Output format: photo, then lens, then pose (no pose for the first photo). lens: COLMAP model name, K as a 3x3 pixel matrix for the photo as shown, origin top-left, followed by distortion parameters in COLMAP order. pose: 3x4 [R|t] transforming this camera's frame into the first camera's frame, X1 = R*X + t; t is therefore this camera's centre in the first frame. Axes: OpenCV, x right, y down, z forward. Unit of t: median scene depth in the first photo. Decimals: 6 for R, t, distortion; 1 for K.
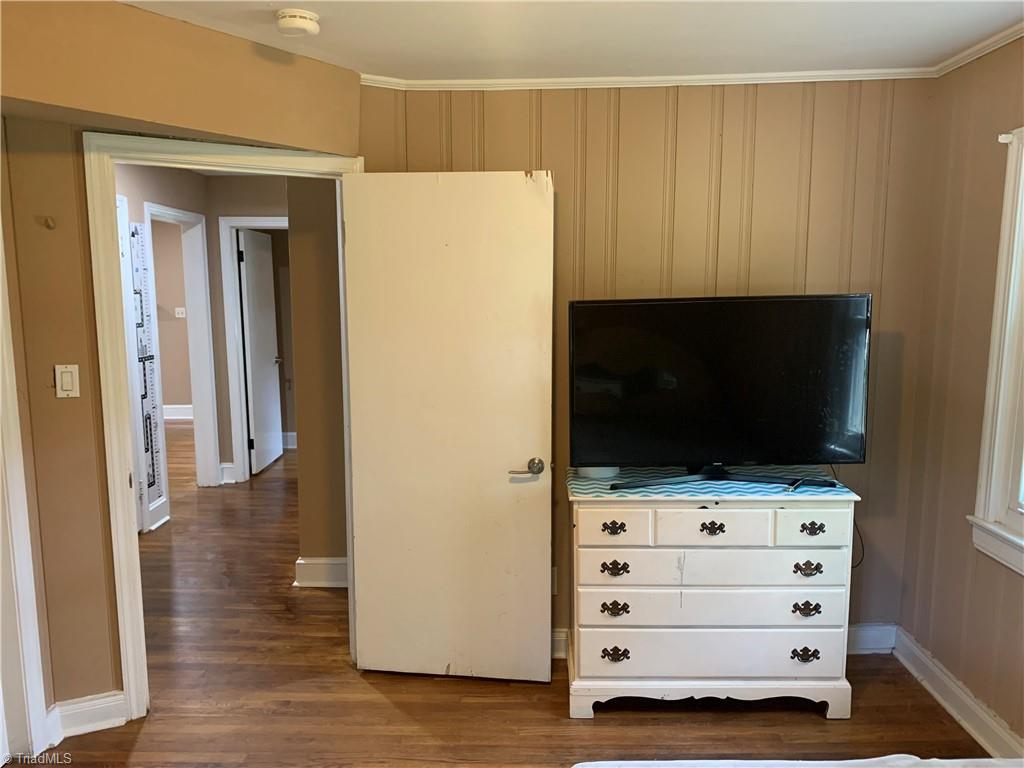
lens RADIAL K [[787.5, 0, 516.0], [0, 787.5, 368.3], [0, 0, 1]] dist [0.033297, -0.038217]
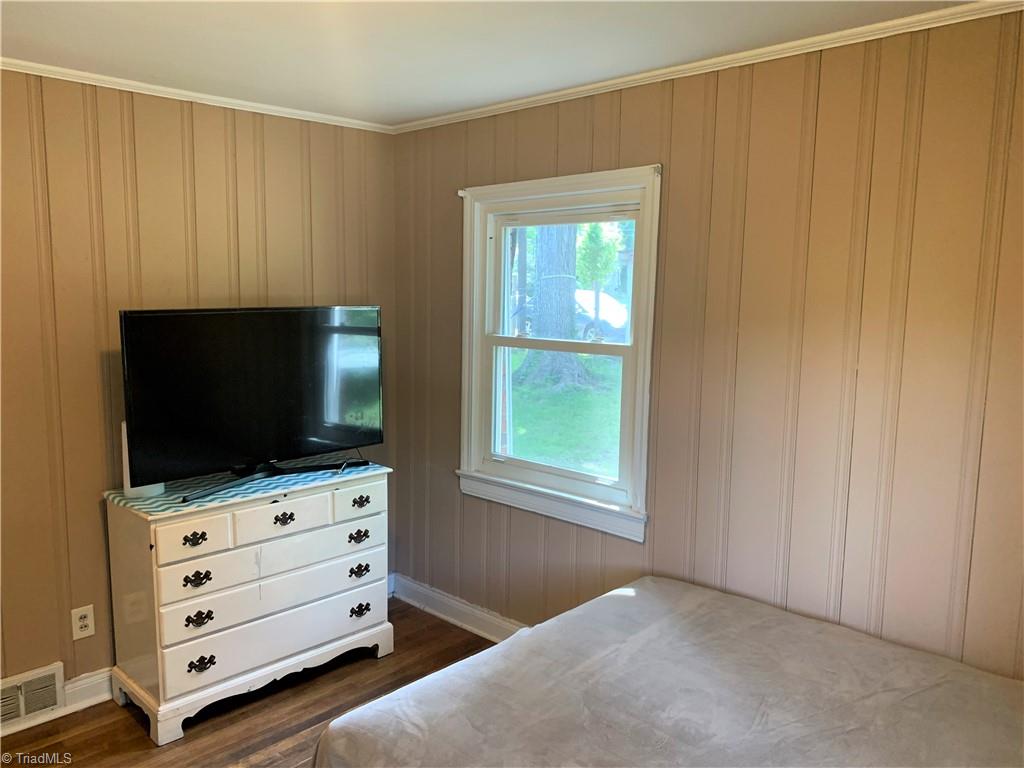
lens RADIAL K [[787.5, 0, 509.8], [0, 787.5, 373.9], [0, 0, 1]] dist [0.033297, -0.038217]
pose [[0.688770, -0.065846, 0.721984, -0.308886], [0.073701, 0.997067, 0.020623, 0.002944], [-0.721224, 0.039007, 0.691603, 0.011014]]
